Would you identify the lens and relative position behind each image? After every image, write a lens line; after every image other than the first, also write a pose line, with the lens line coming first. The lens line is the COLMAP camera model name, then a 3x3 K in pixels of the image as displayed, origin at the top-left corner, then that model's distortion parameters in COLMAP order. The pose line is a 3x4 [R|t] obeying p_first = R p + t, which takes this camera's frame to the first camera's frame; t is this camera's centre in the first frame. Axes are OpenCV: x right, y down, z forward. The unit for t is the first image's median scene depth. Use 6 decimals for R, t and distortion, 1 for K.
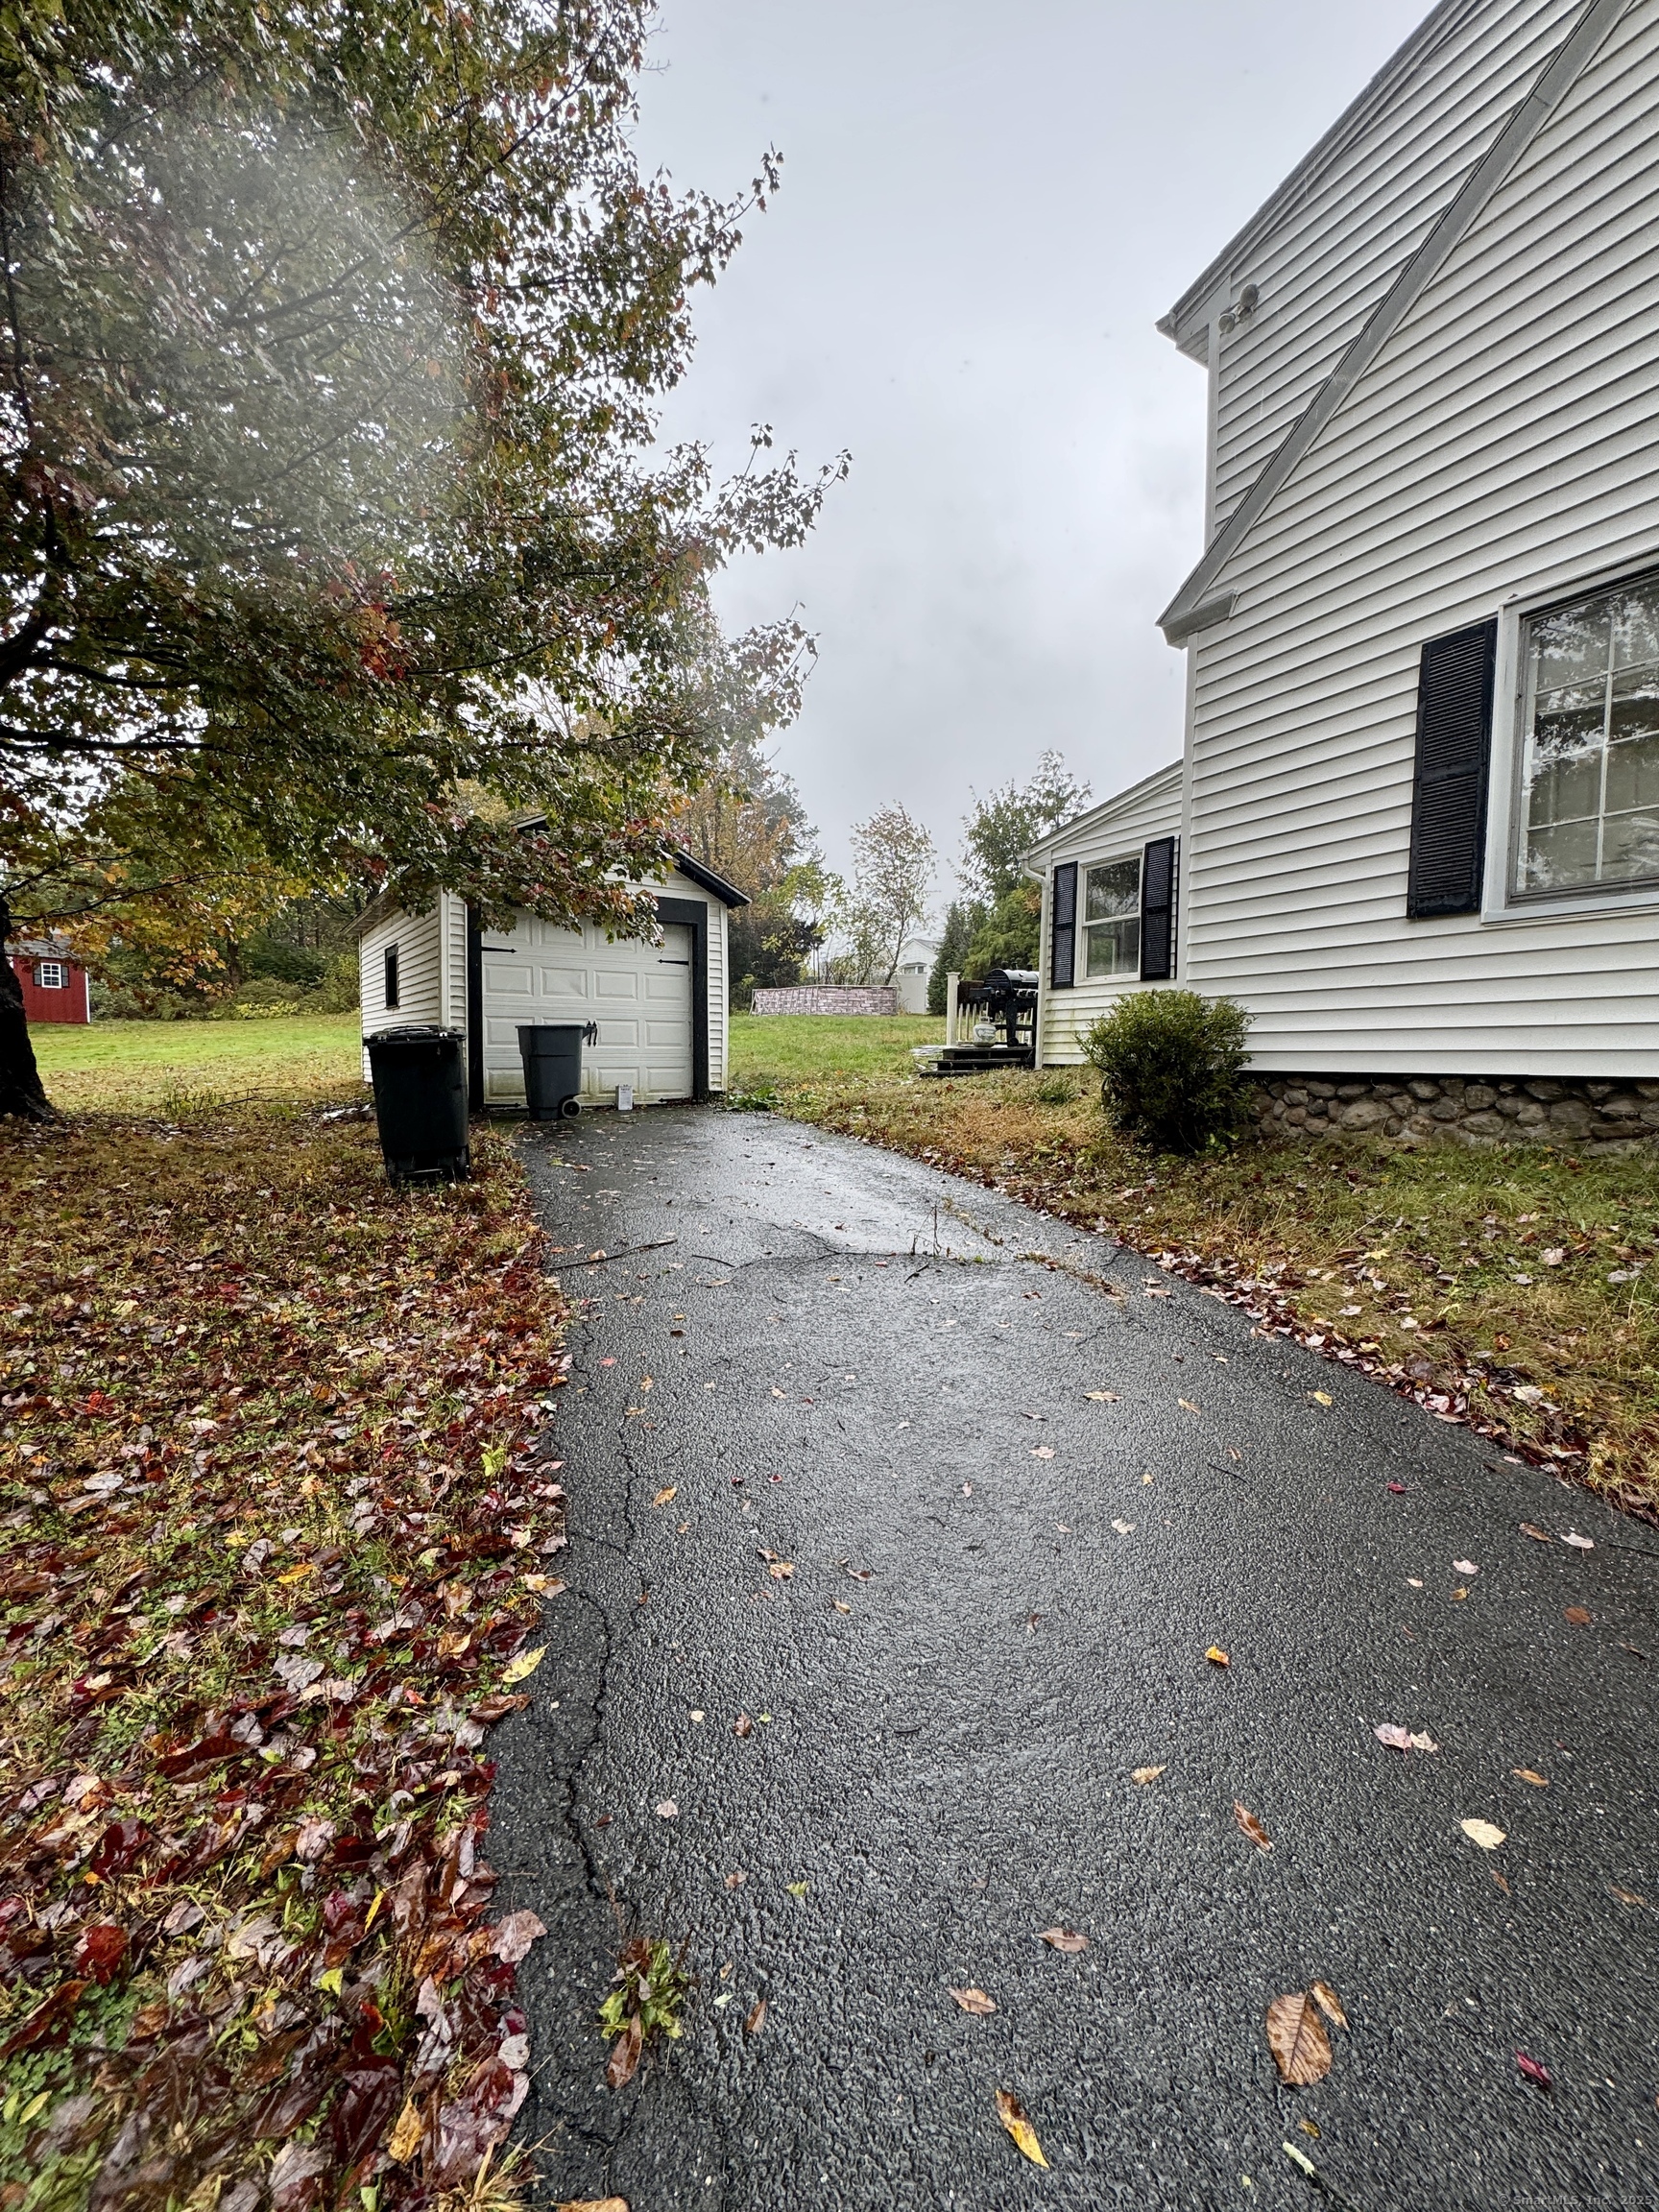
lens RADIAL K [[889.4, 0, 823.7], [0, 889.4, 1105.7], [0, 0, 1]] dist [-0.001437, -0.000337]
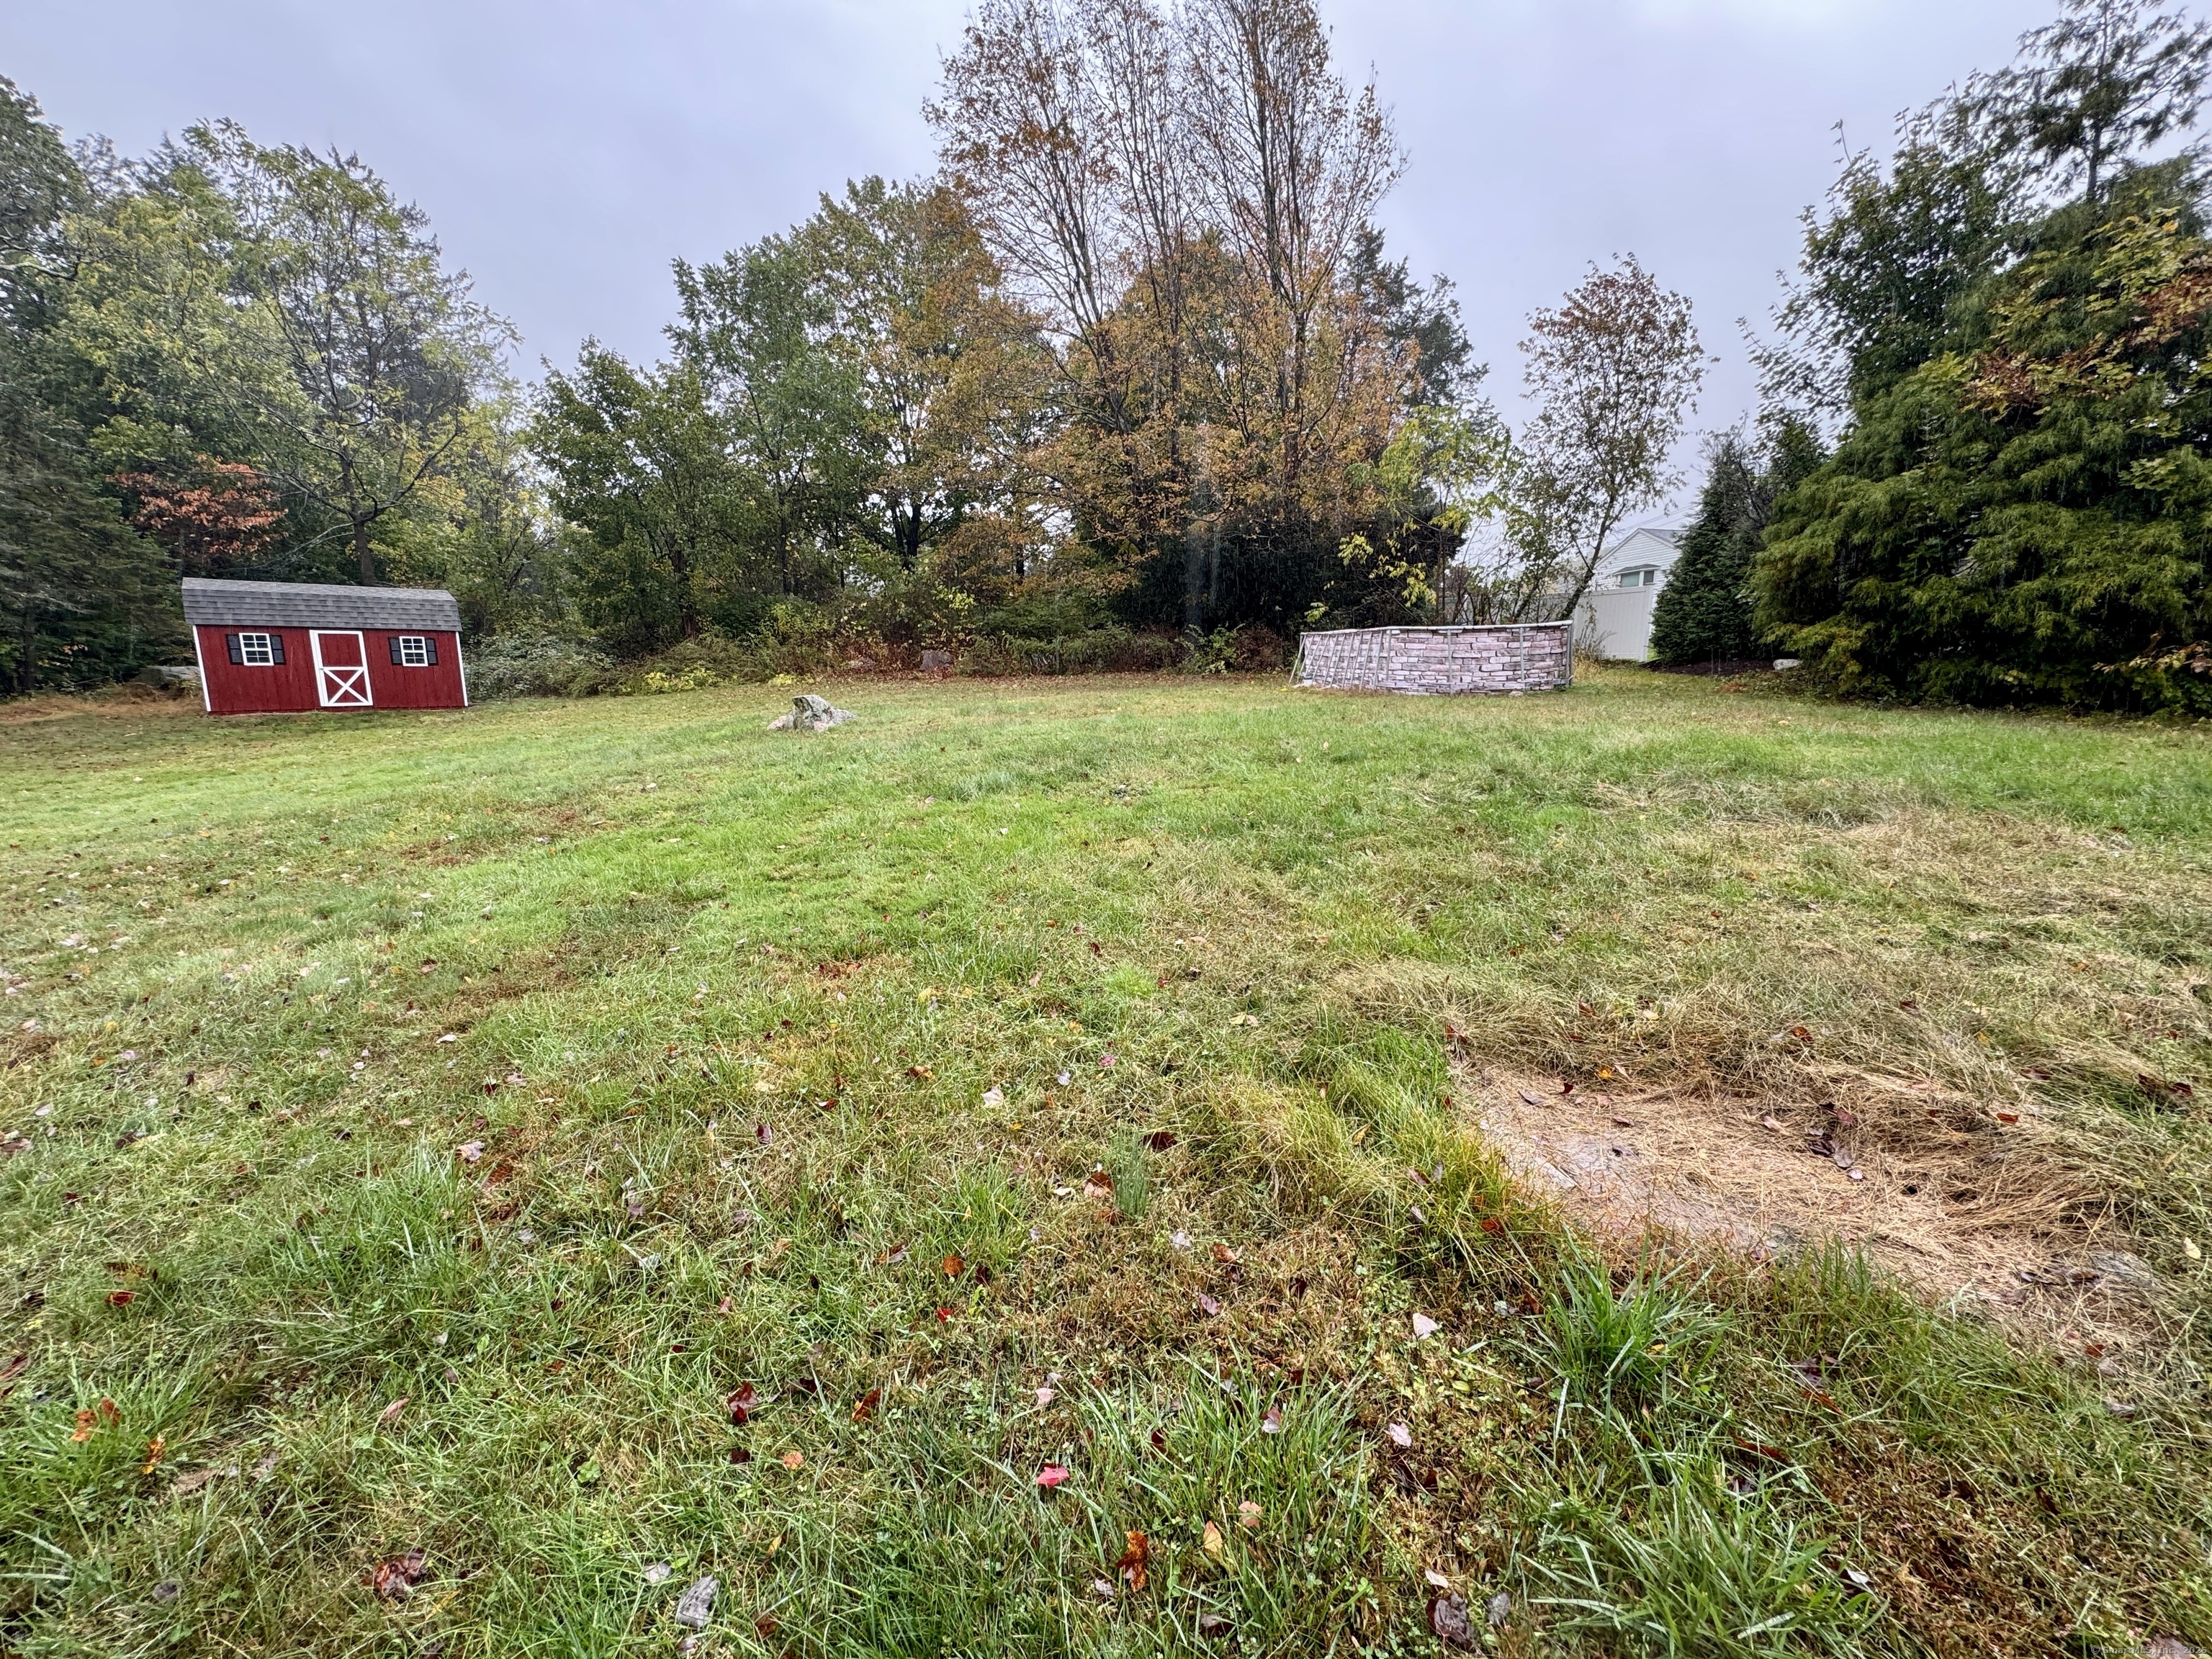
lens RADIAL K [[889.4, 0, 1105.5], [0, 889.4, 842.8], [0, 0, 1]] dist [-0.001437, -0.000337]
pose [[0.907495, 0.064317, -0.415110, 0.376045], [-0.012393, 0.991878, 0.126588, -0.463480], [0.419880, -0.109734, 0.900921, 2.846296]]
